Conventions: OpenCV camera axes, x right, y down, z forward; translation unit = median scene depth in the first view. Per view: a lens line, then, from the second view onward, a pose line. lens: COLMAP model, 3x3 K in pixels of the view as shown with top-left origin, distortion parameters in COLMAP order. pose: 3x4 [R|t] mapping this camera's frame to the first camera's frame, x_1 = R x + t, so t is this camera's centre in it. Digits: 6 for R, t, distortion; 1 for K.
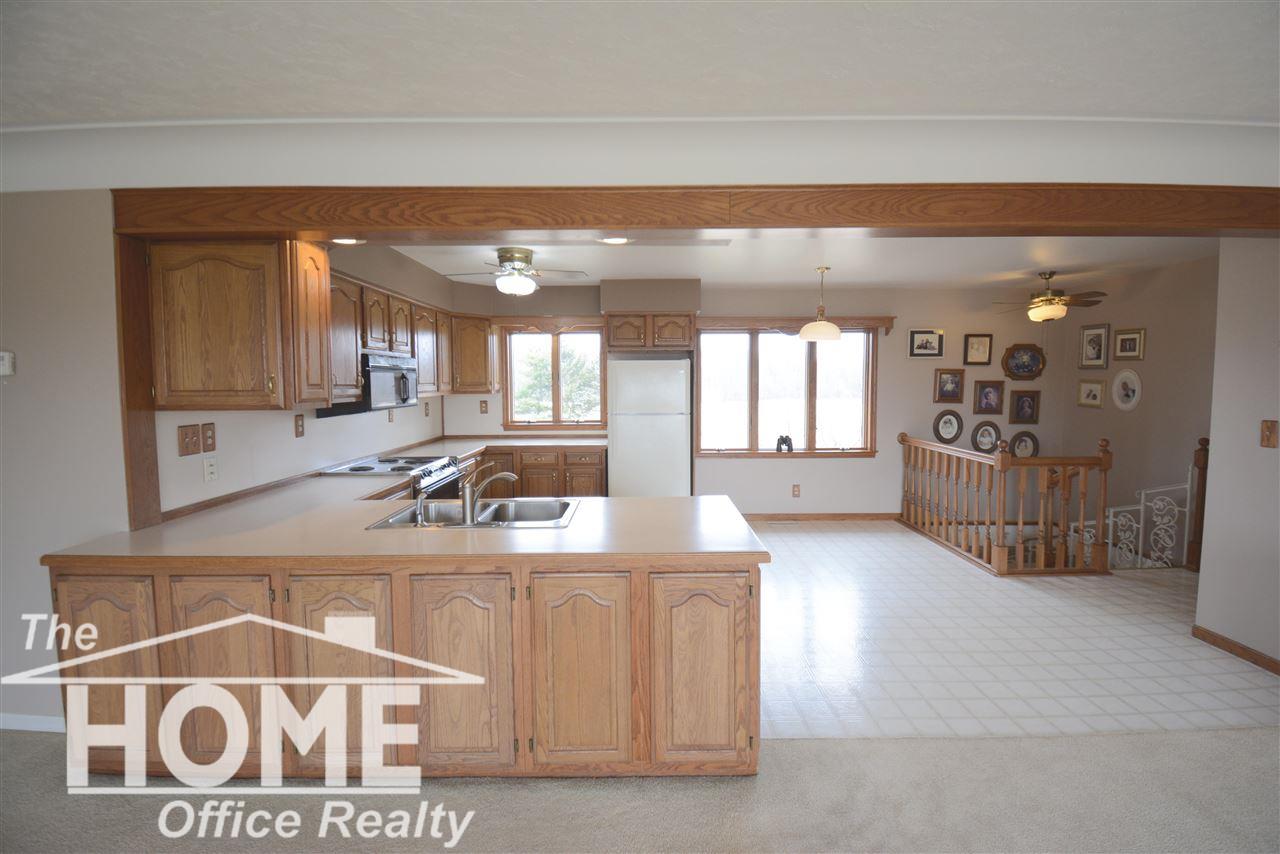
lens RADIAL K [[562.3, 0, 643.0], [0, 562.3, 418.5], [0, 0, 1]] dist [0.024688, -0.027498]
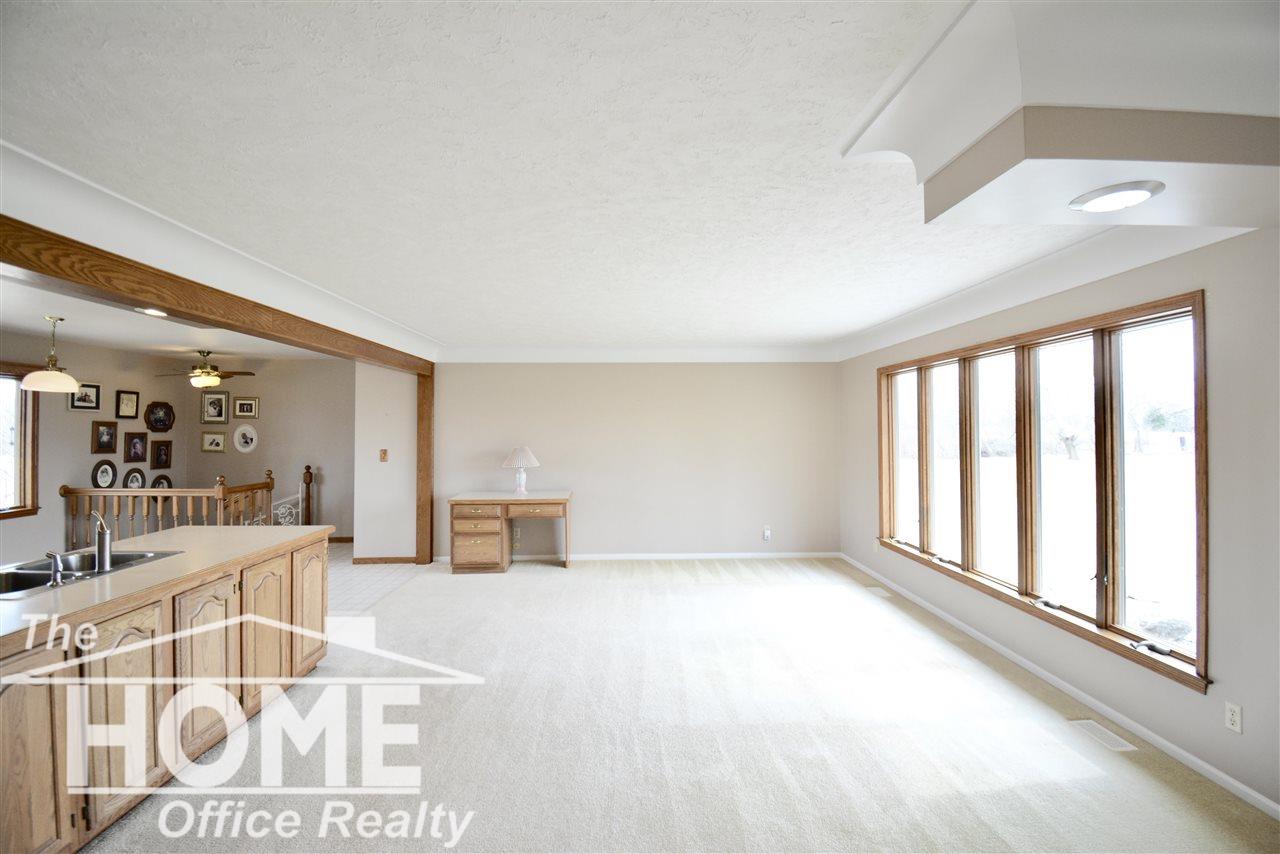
lens RADIAL K [[562.3, 0, 643.0], [0, 562.3, 418.5], [0, 0, 1]] dist [0.024688, -0.027498]
pose [[-0.023302, 0.023542, 0.999451, -0.545974], [0.069765, 0.997324, -0.021865, 0.000796], [-0.997291, 0.069217, -0.024882, 0.011399]]
